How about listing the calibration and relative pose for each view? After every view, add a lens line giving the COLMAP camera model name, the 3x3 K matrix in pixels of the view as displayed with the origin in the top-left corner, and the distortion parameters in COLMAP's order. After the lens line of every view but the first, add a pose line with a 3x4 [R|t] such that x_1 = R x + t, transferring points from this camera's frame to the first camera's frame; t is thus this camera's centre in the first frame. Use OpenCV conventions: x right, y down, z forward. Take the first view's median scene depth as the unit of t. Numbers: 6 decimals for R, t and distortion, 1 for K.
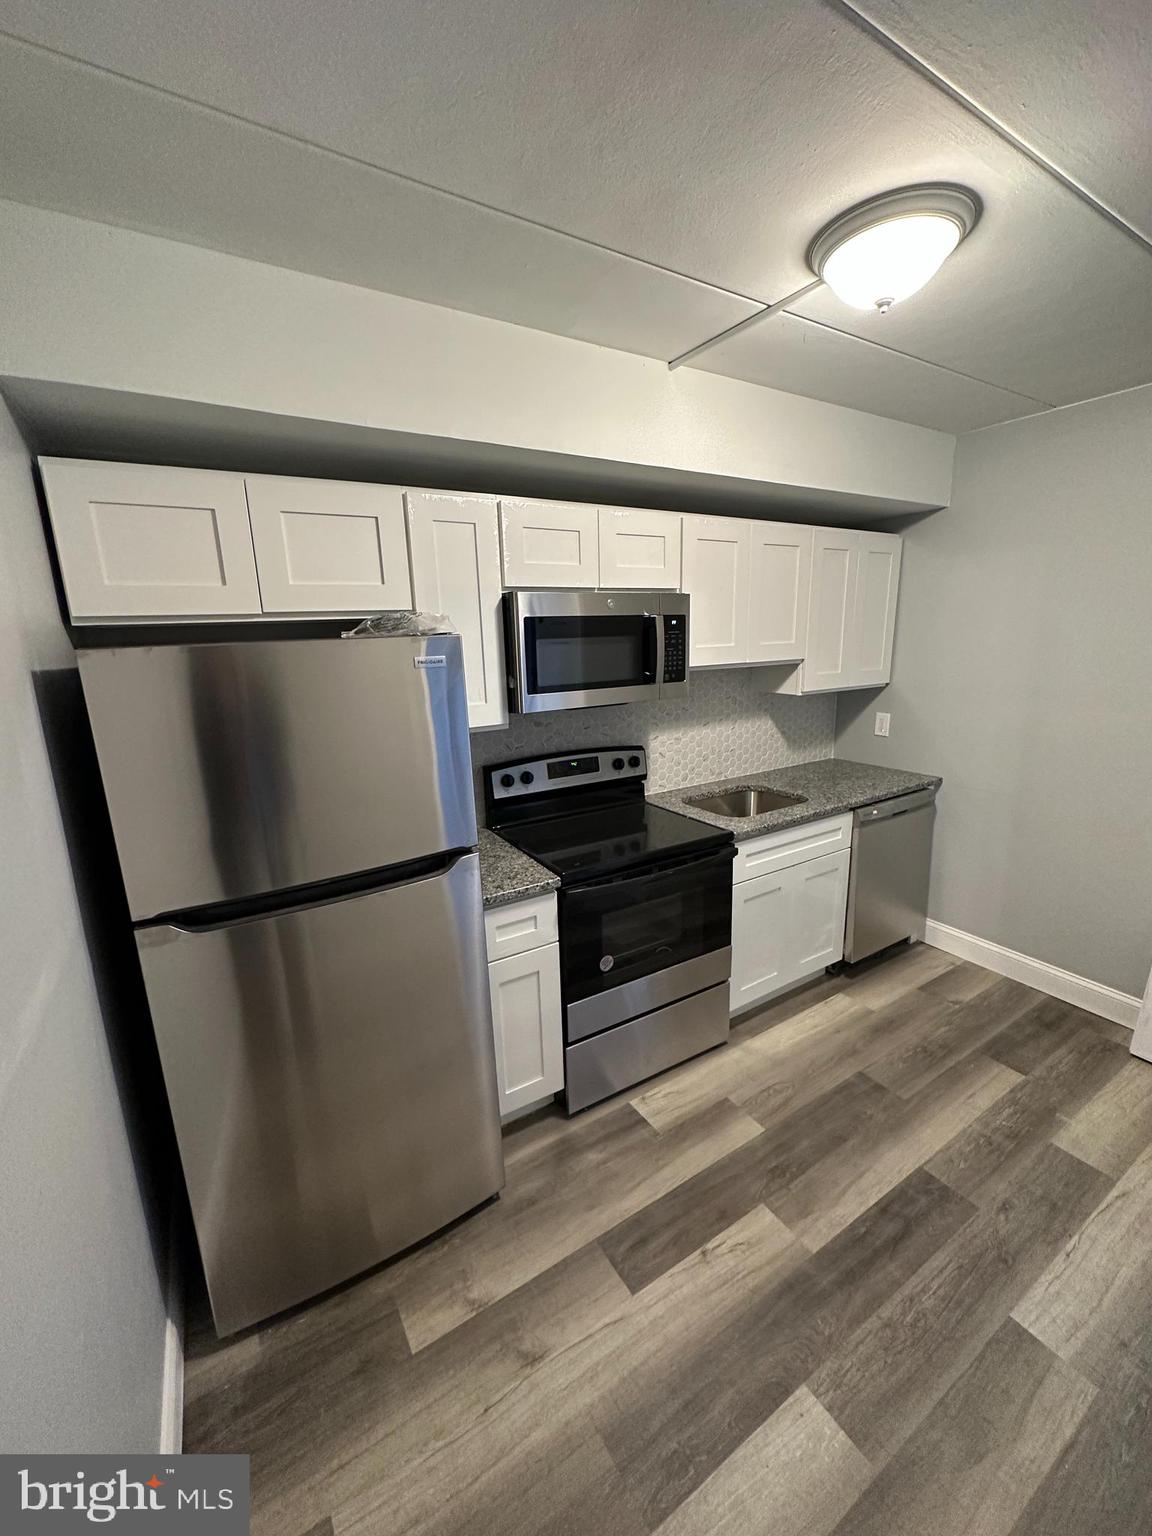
lens RADIAL K [[612.1, 0, 577.6], [0, 612.1, 770.3], [0, 0, 1]] dist [-0.000781, -0.000285]
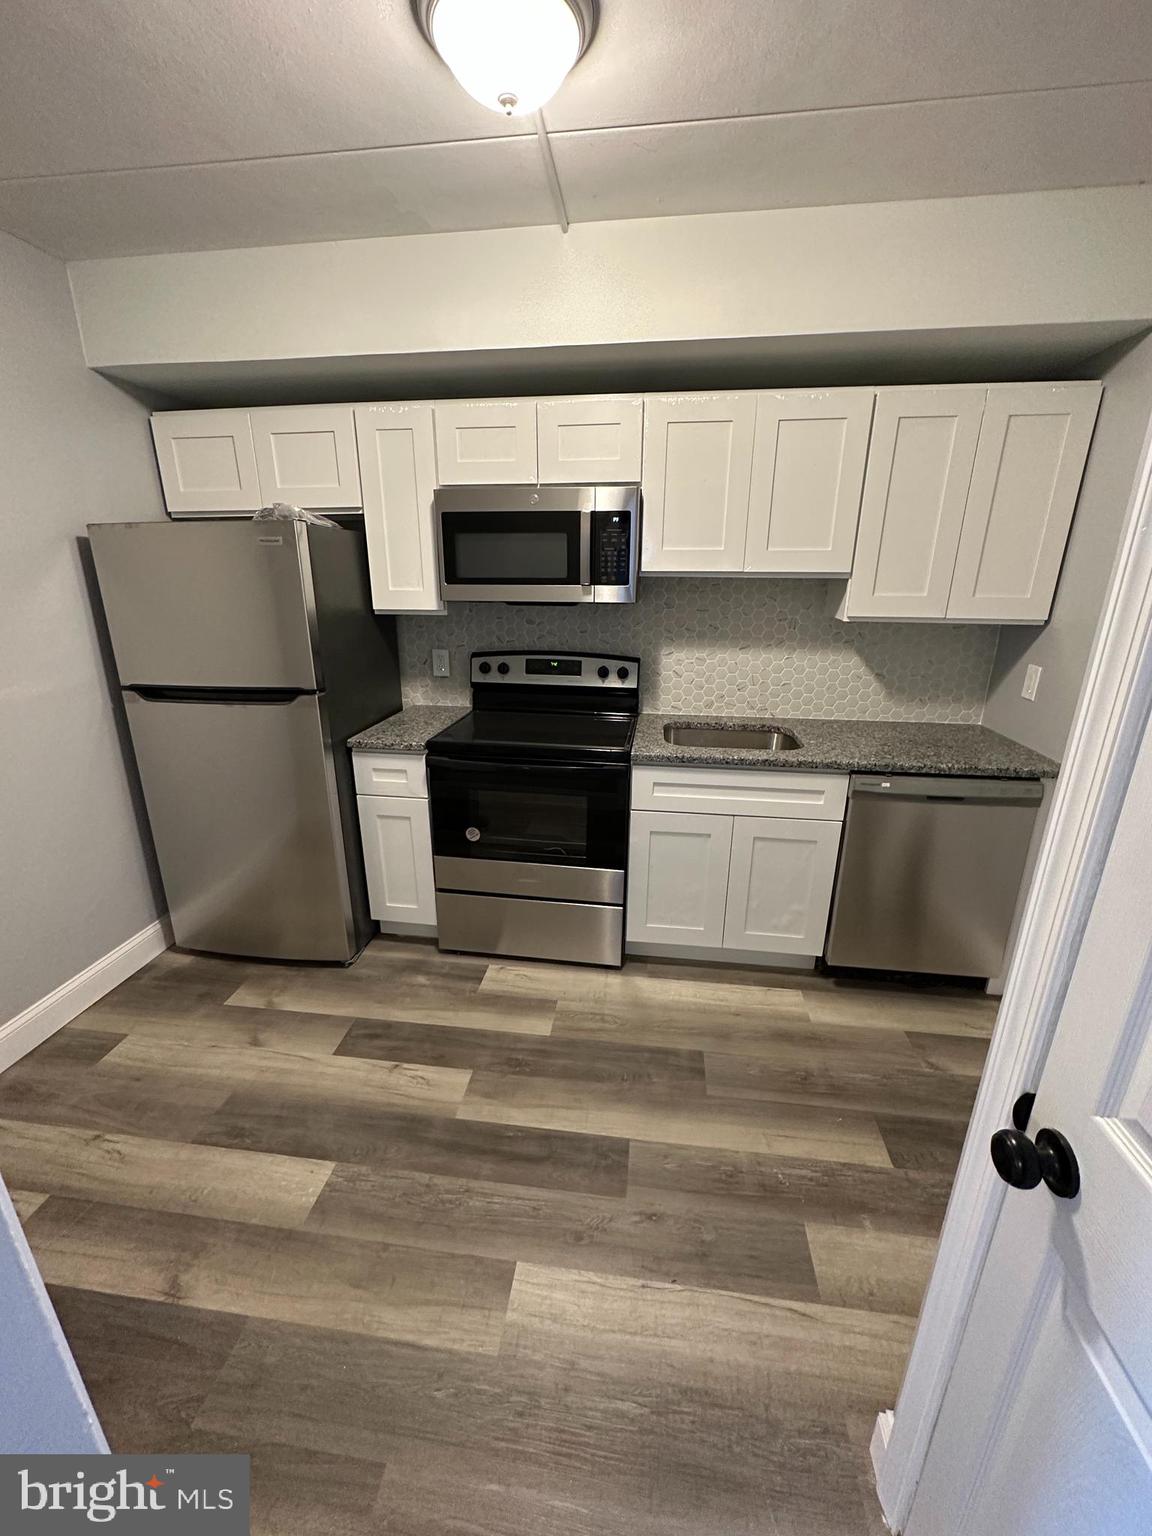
lens RADIAL K [[612.1, 0, 577.1], [0, 612.1, 768.9], [0, 0, 1]] dist [-0.000781, -0.000285]
pose [[0.774468, 0.226424, -0.590704, 0.851261], [-0.164381, 0.973707, 0.157715, -0.008814], [0.610883, -0.025045, 0.791325, 0.241038]]
